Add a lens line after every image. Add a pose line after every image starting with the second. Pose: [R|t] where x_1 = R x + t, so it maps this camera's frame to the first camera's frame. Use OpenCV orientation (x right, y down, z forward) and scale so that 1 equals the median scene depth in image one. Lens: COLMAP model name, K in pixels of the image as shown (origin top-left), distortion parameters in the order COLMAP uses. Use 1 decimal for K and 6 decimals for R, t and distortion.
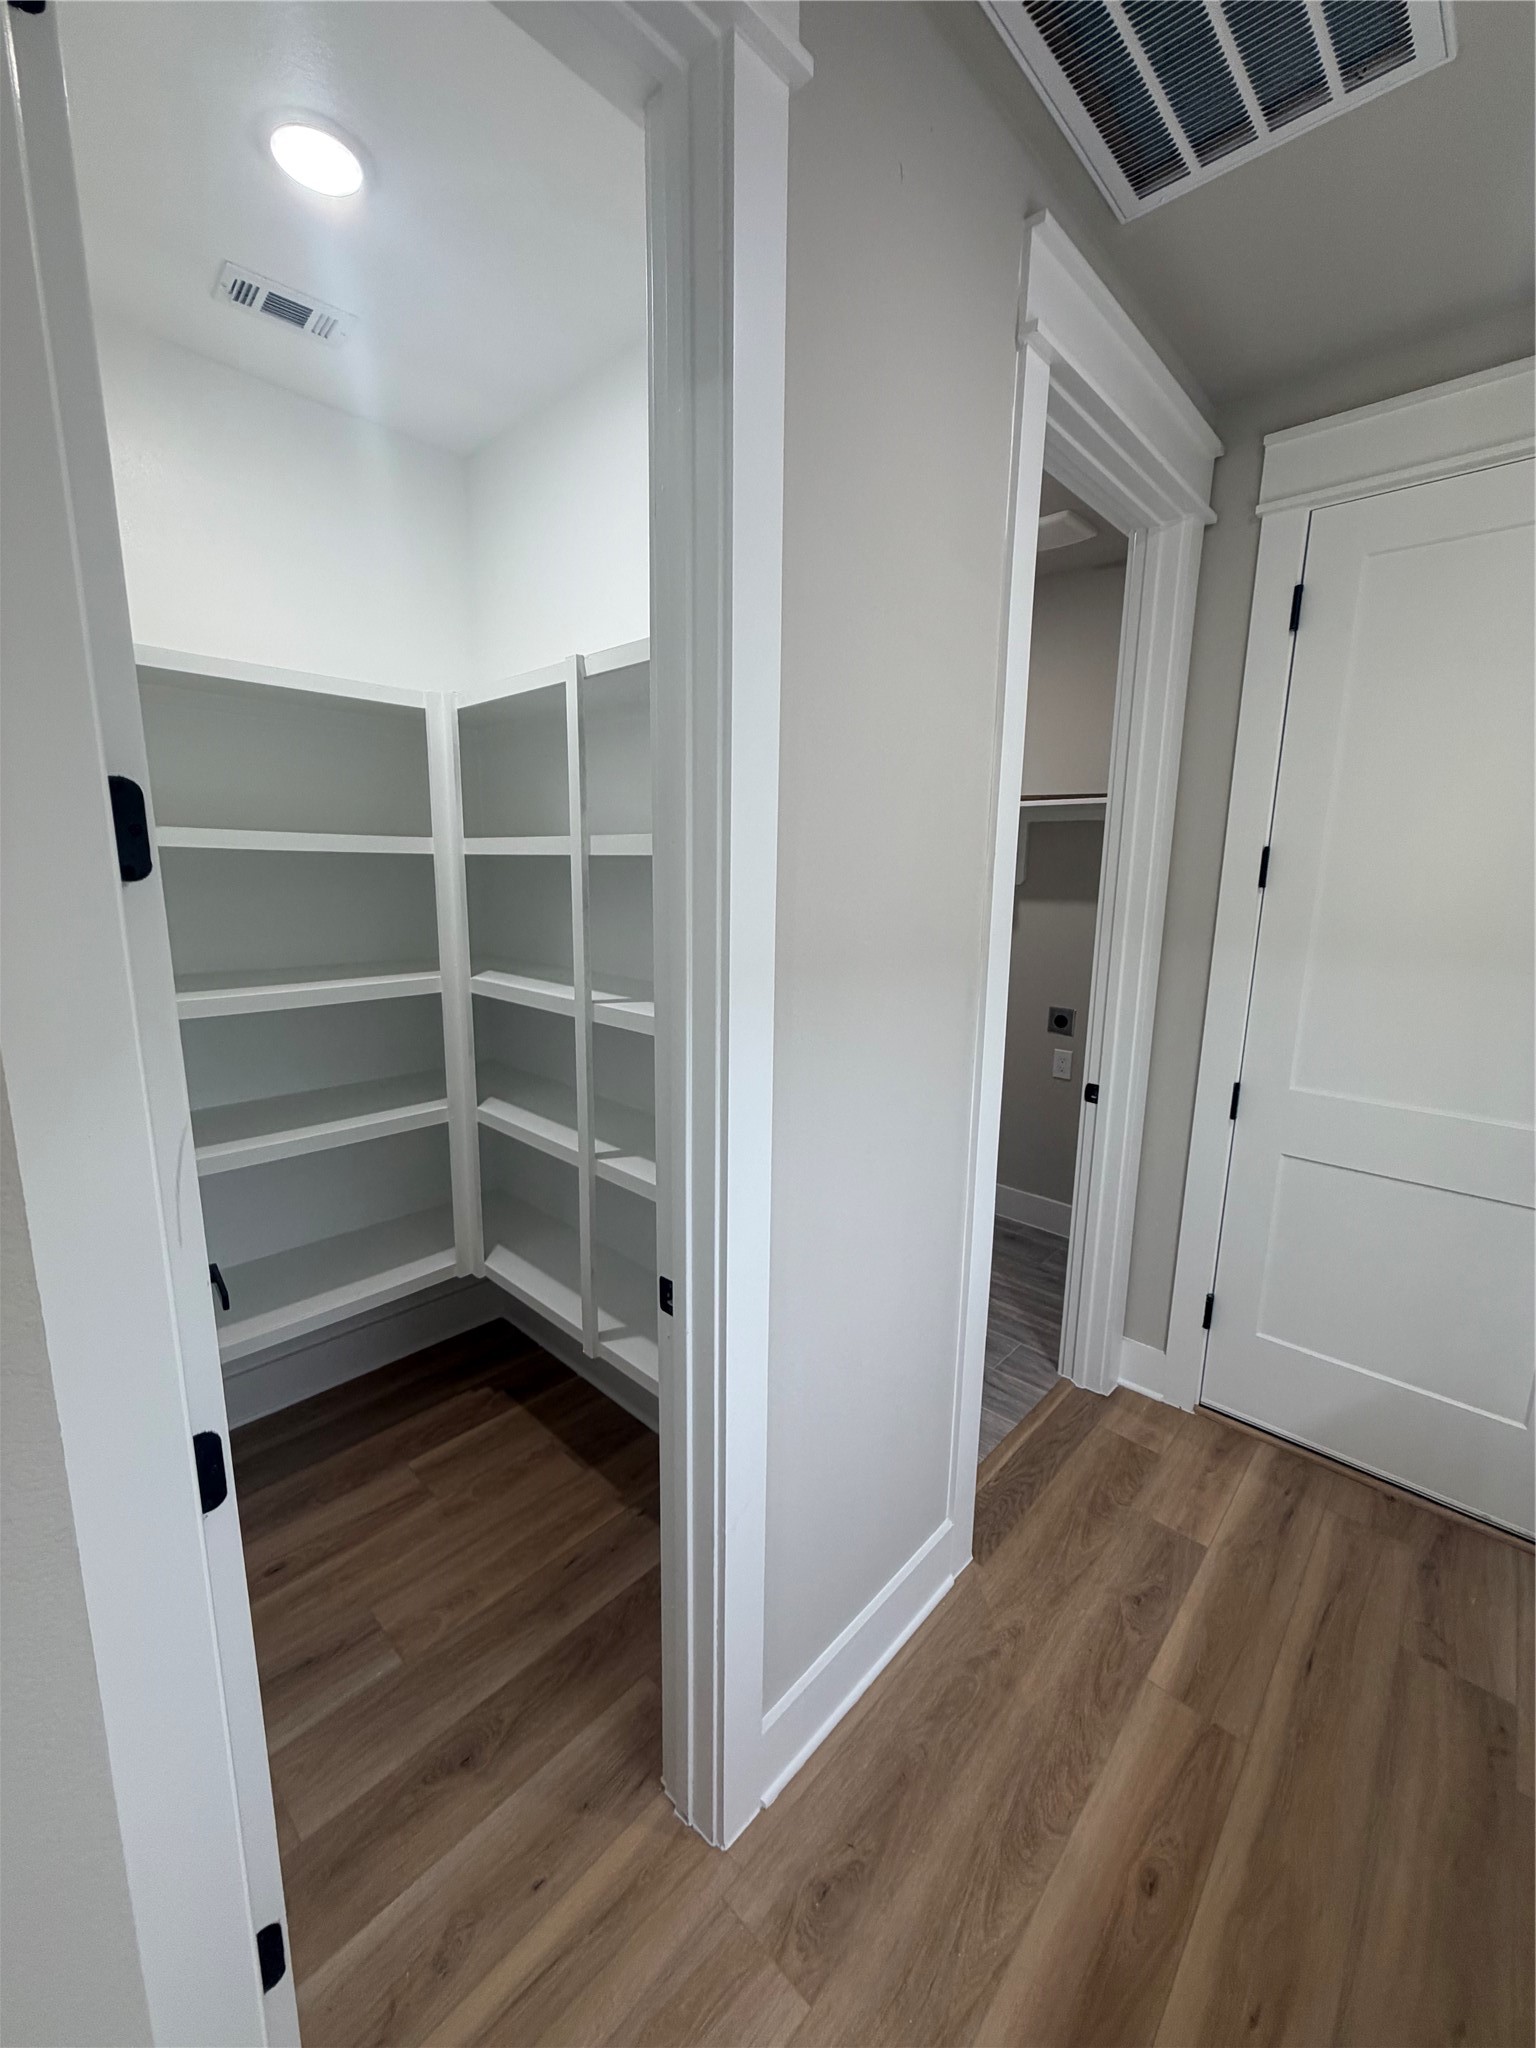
lens RADIAL K [[818.7, 0, 764.6], [0, 818.7, 1017.2], [0, 0, 1]] dist [-0.000167, 0.000381]
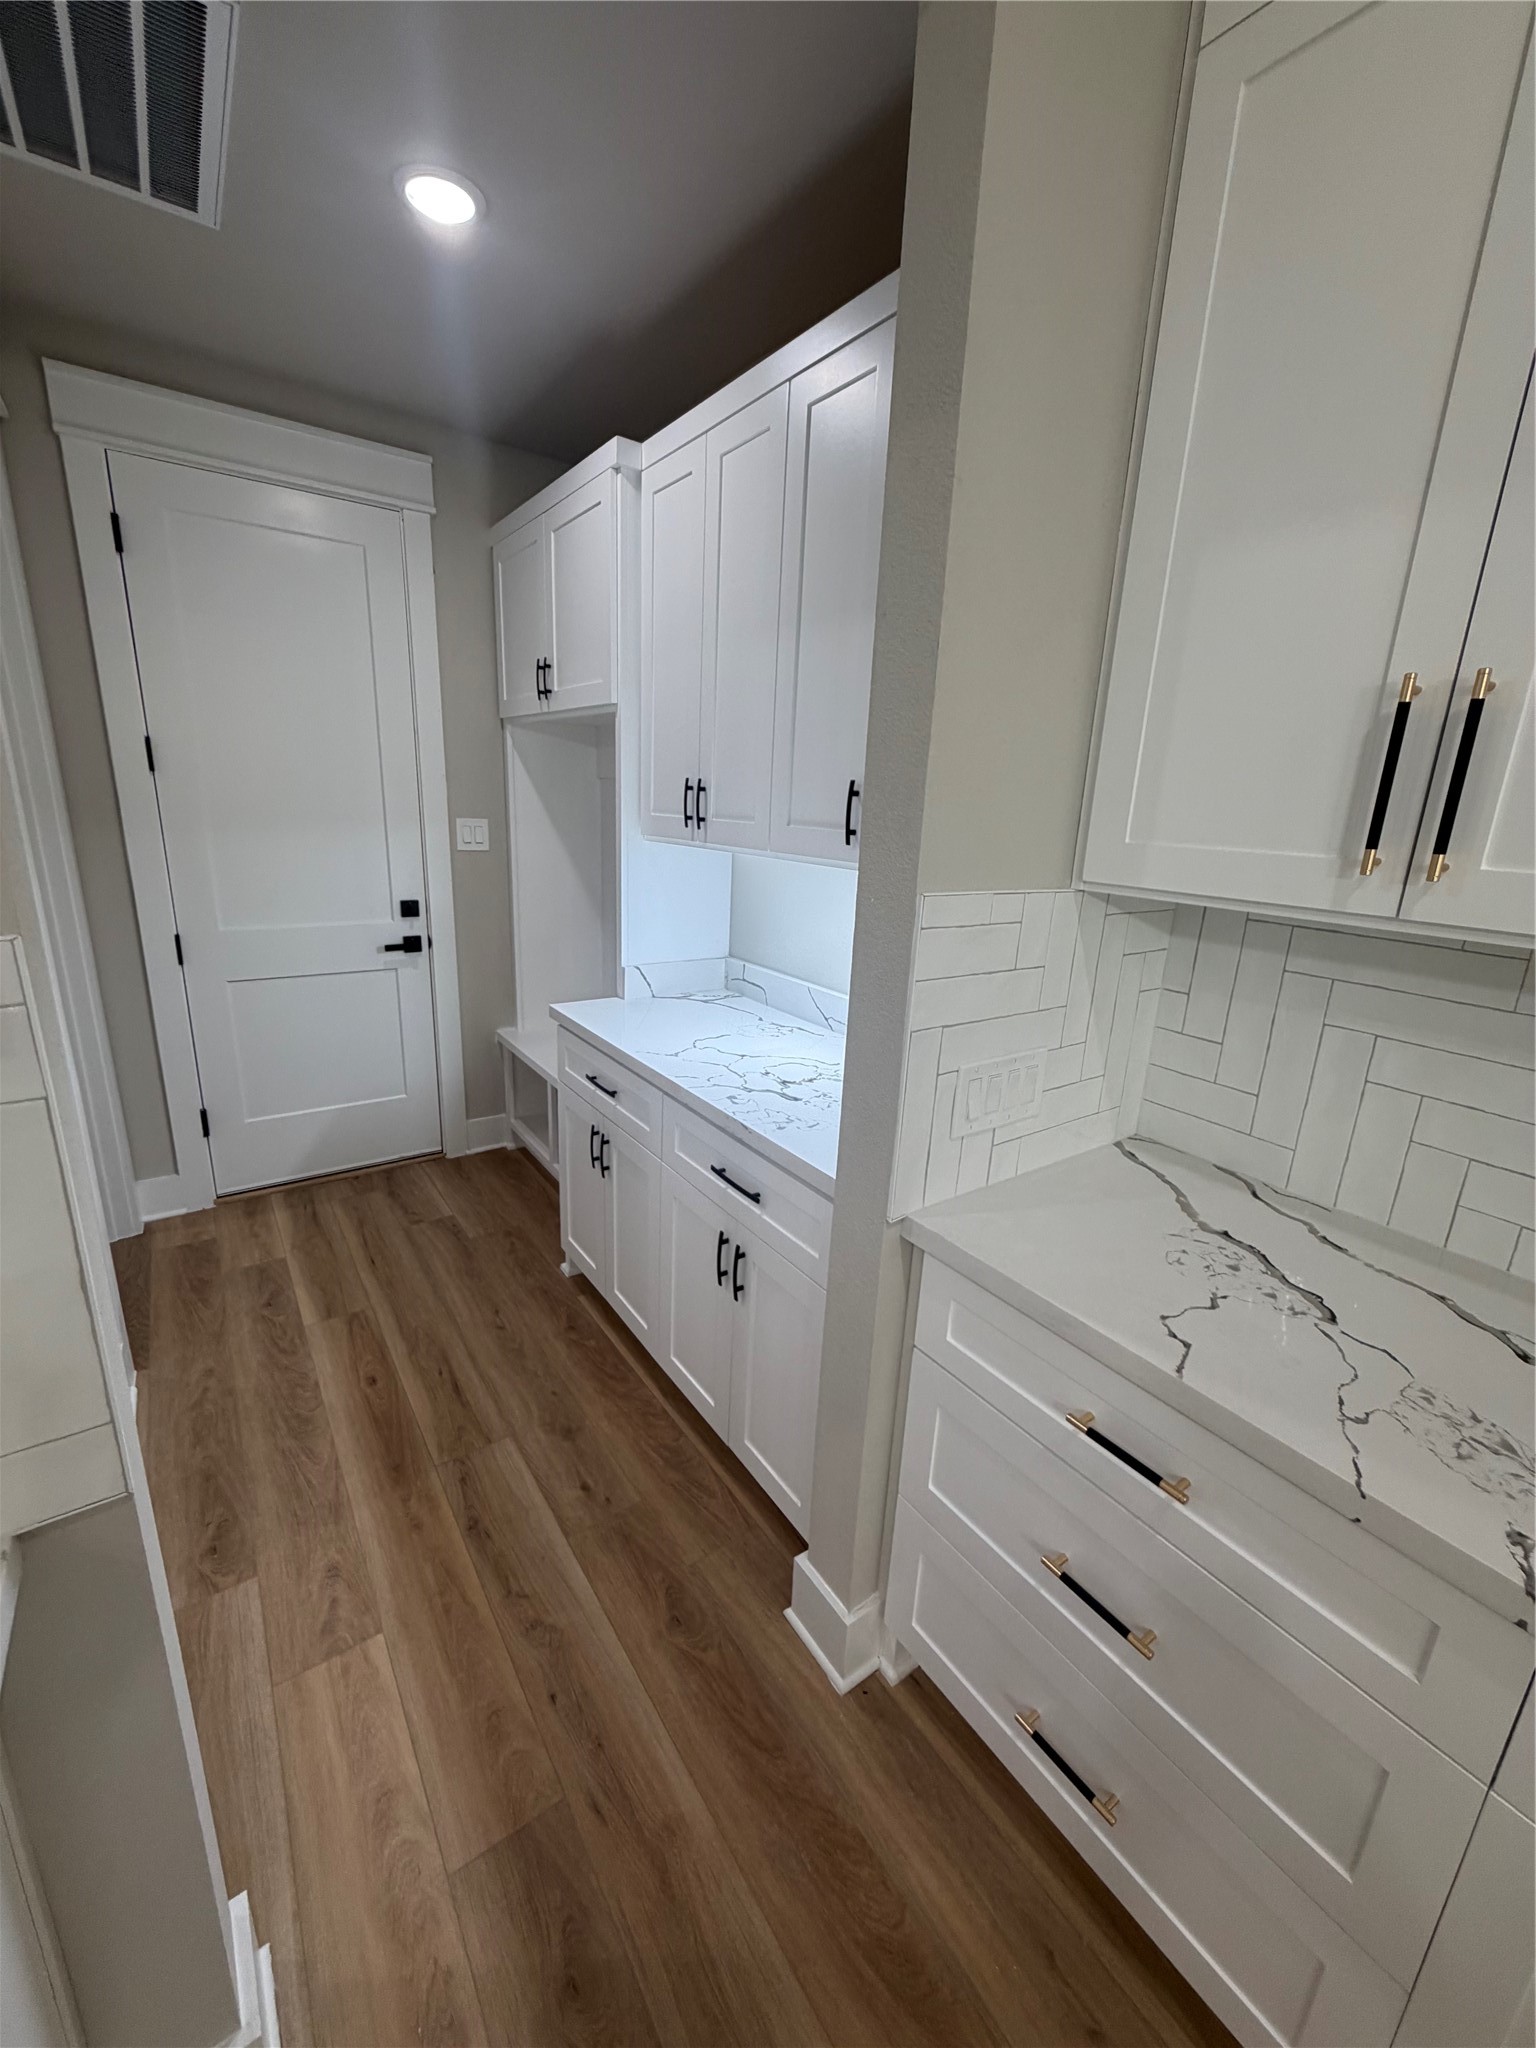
lens RADIAL K [[818.7, 0, 764.6], [0, 818.7, 1017.2], [0, 0, 1]] dist [-0.000167, 0.000381]
pose [[0.207312, -0.262962, 0.942270, -0.593764], [0.142181, 0.961067, 0.236926, 0.046244], [-0.967888, 0.084855, 0.236629, -0.189367]]
